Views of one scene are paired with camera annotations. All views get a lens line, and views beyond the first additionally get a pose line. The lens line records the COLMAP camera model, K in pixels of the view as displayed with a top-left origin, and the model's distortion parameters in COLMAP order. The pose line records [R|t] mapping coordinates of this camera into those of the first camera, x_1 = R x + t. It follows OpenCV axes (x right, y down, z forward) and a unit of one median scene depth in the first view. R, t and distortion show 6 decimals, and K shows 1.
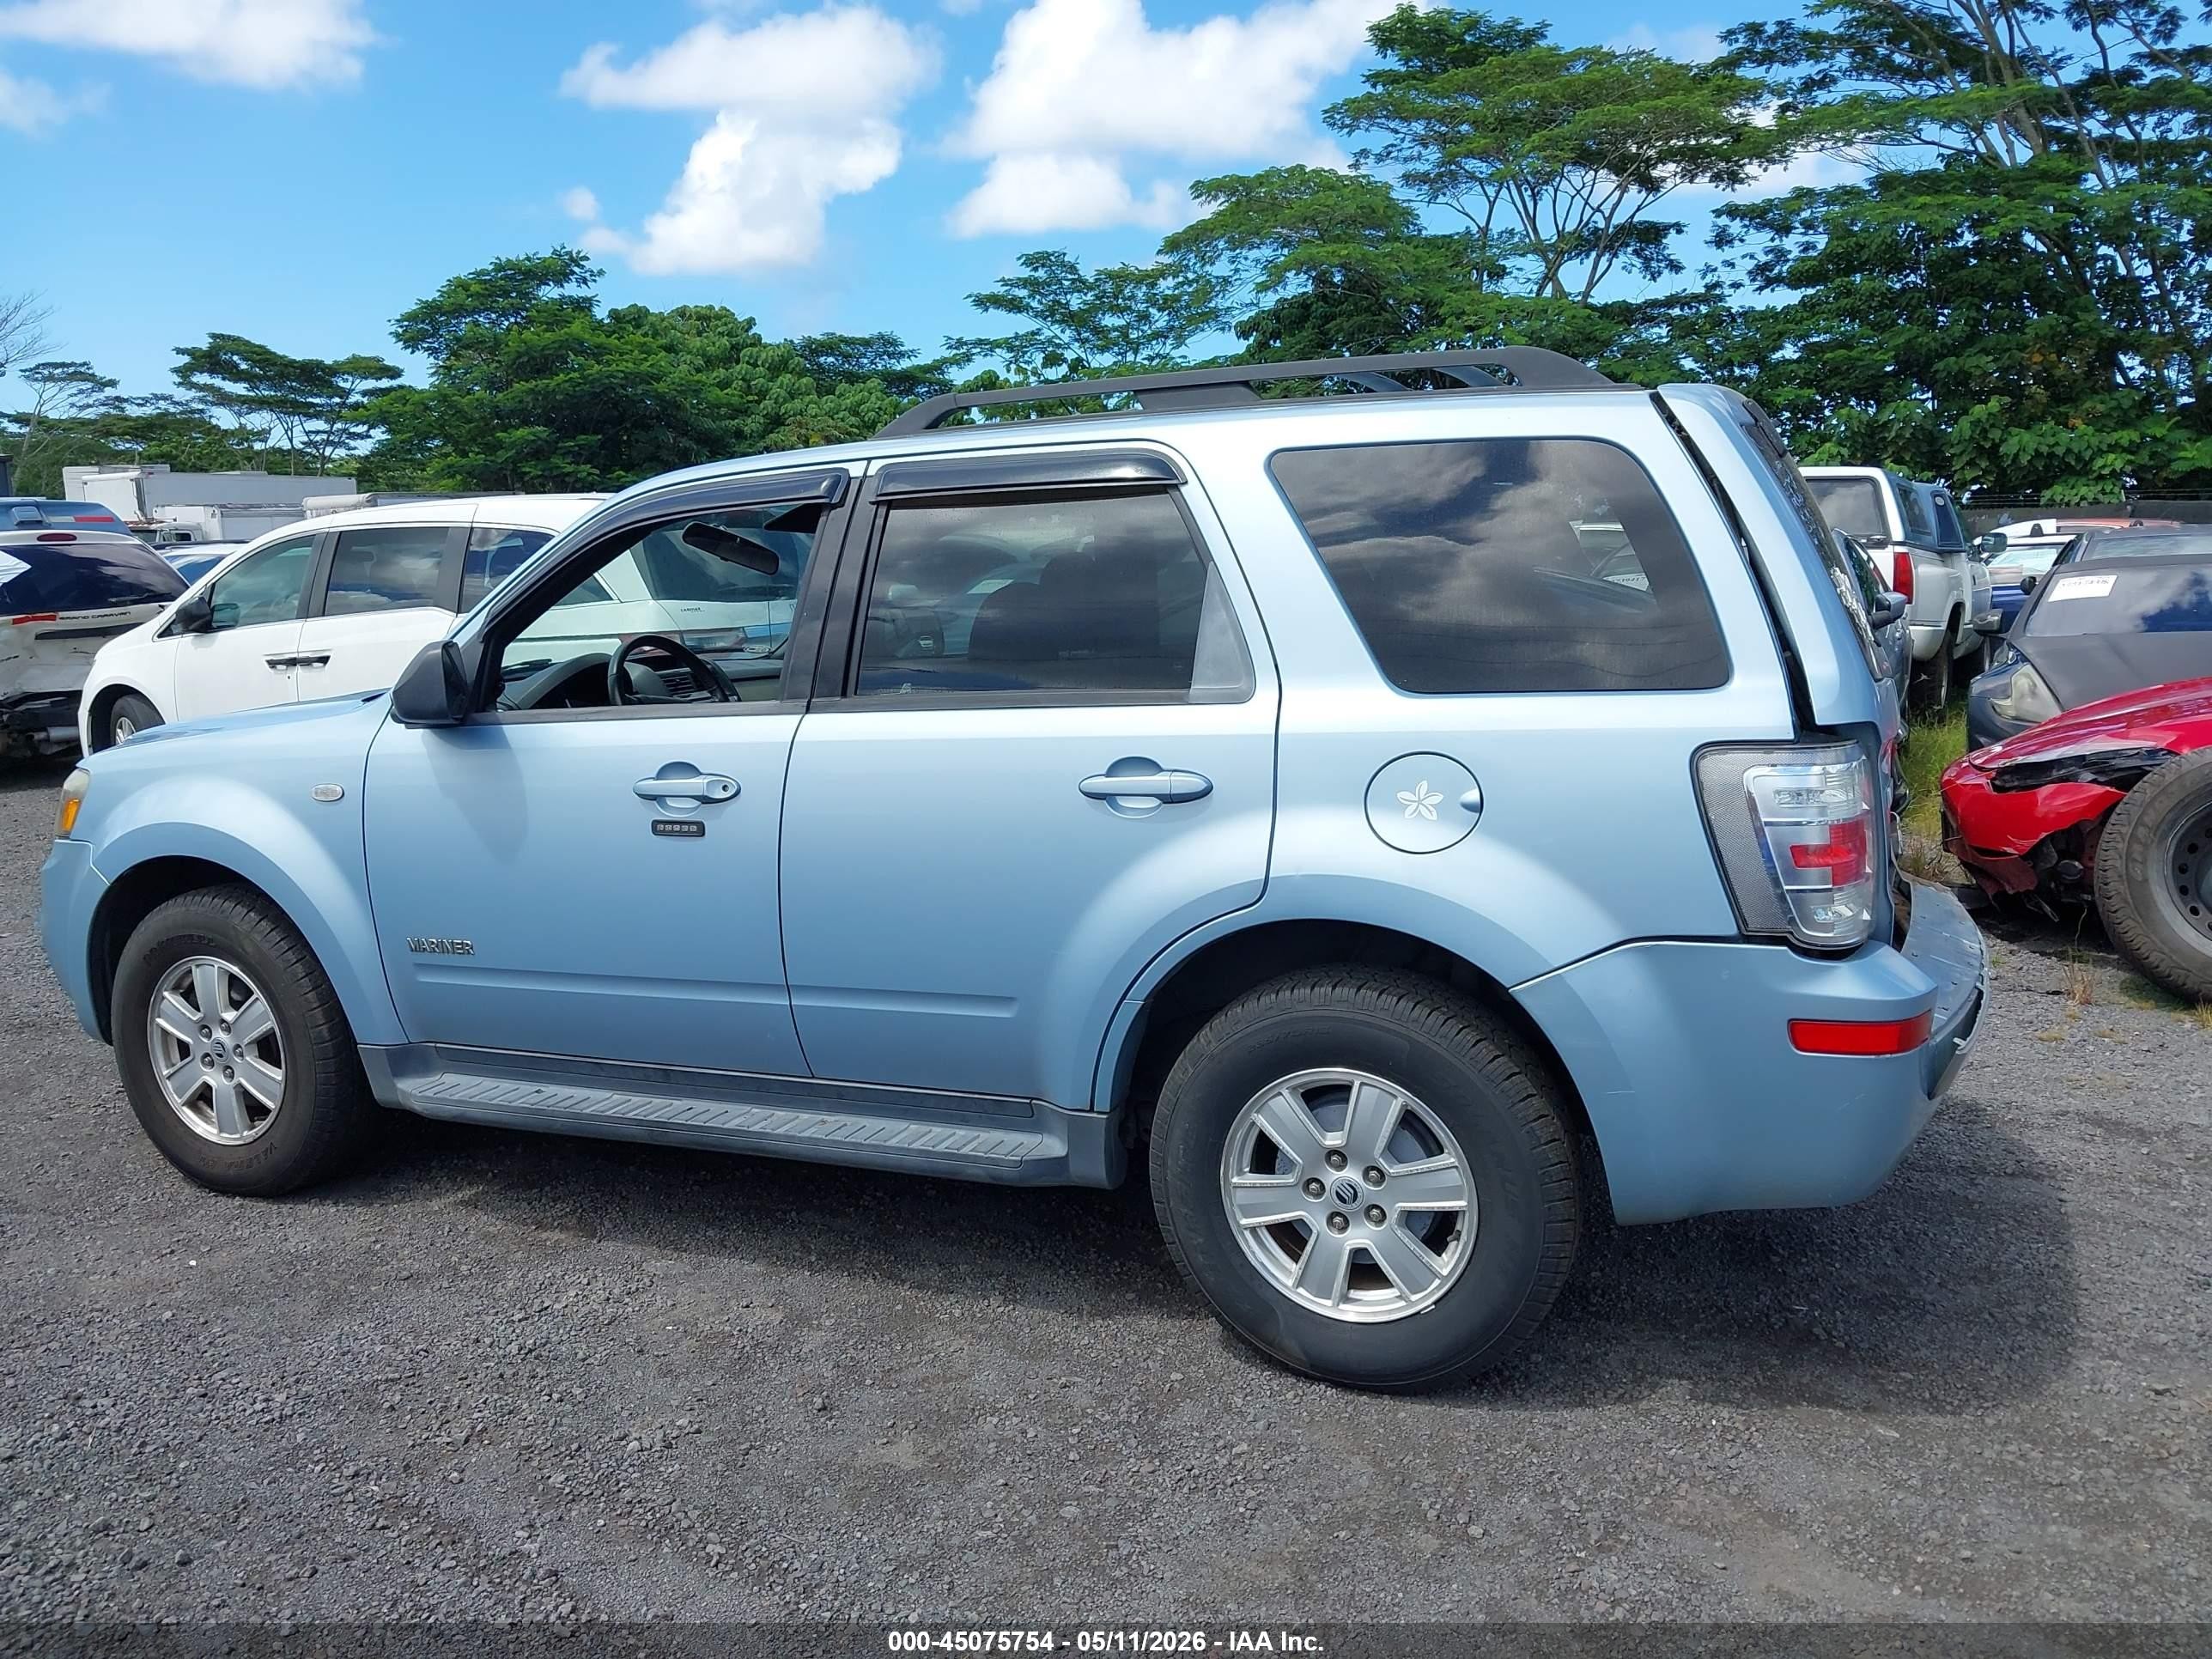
lens RADIAL K [[1795.0, 0, 1106.0], [0, 1795.0, 829.5], [0, 0, 1]] dist [0.012888, -0.009316]
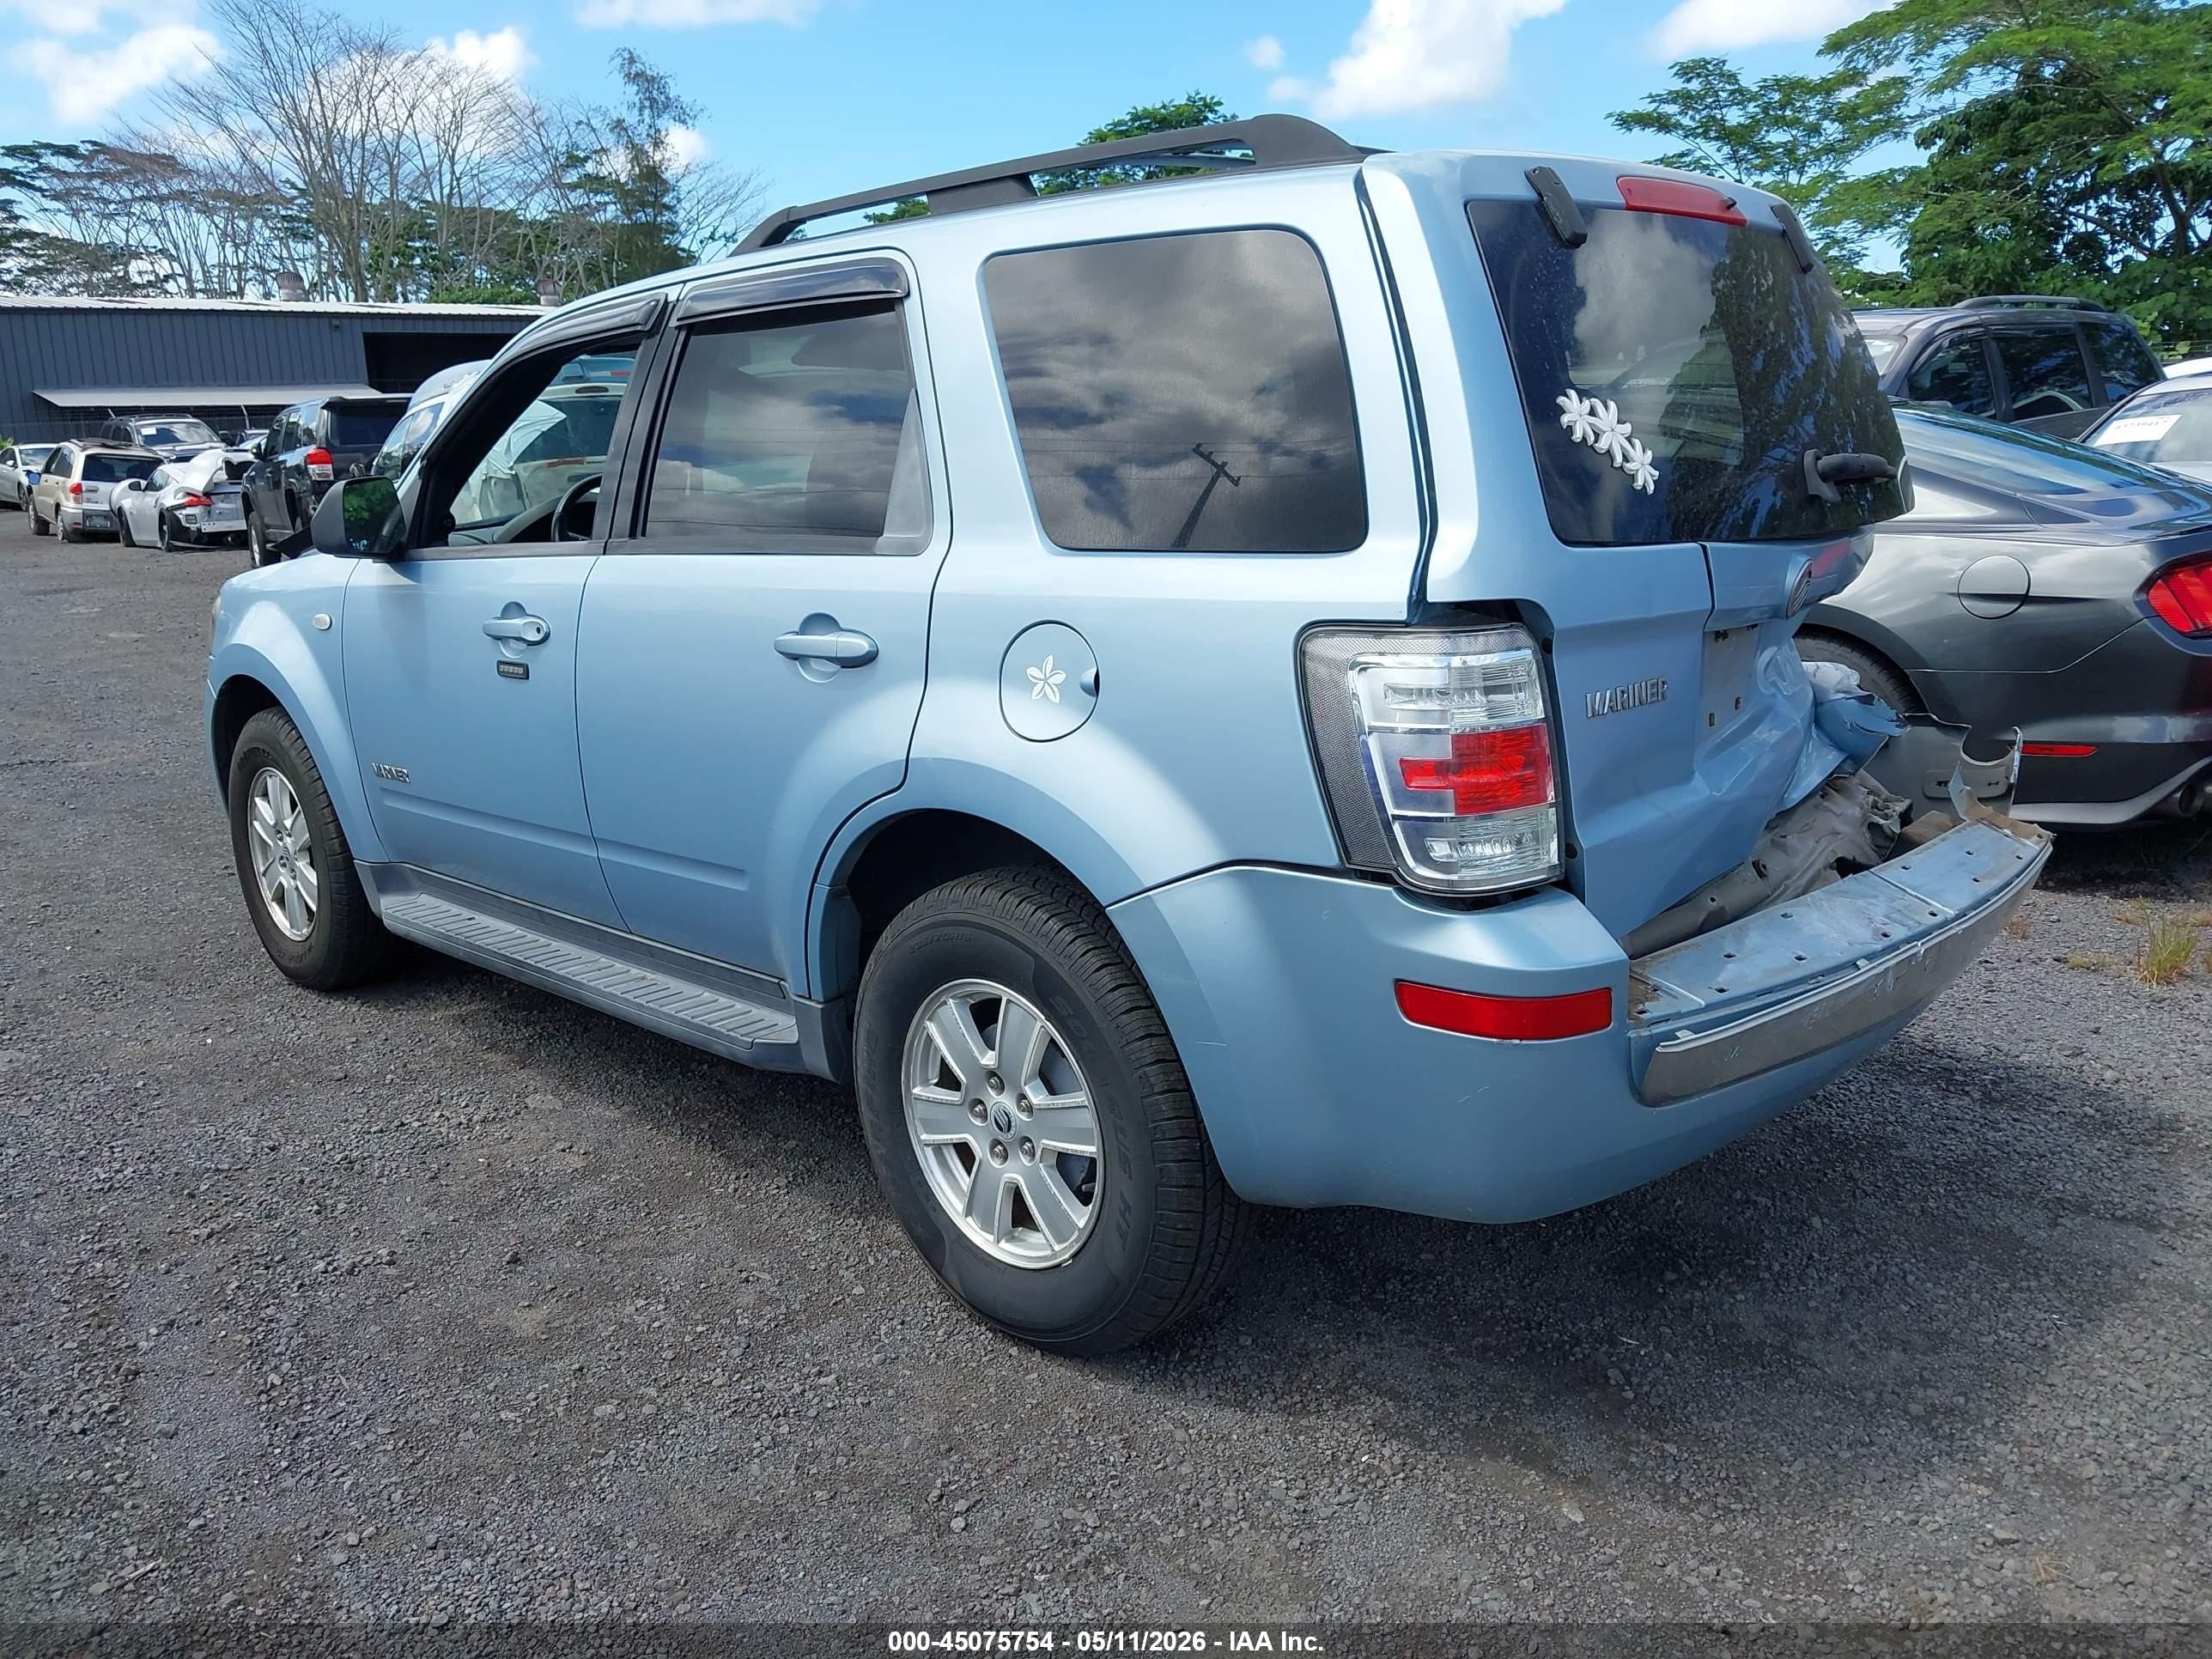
lens RADIAL K [[1762.4, 0, 1104.7], [0, 1762.4, 878.4], [0, 0, 1]] dist [0.106743, -0.153052]
pose [[0.933371, 0.089255, -0.347639, 0.460215], [-0.052051, 0.992007, 0.114944, -0.018242], [0.355119, -0.089191, 0.930556, 0.211720]]
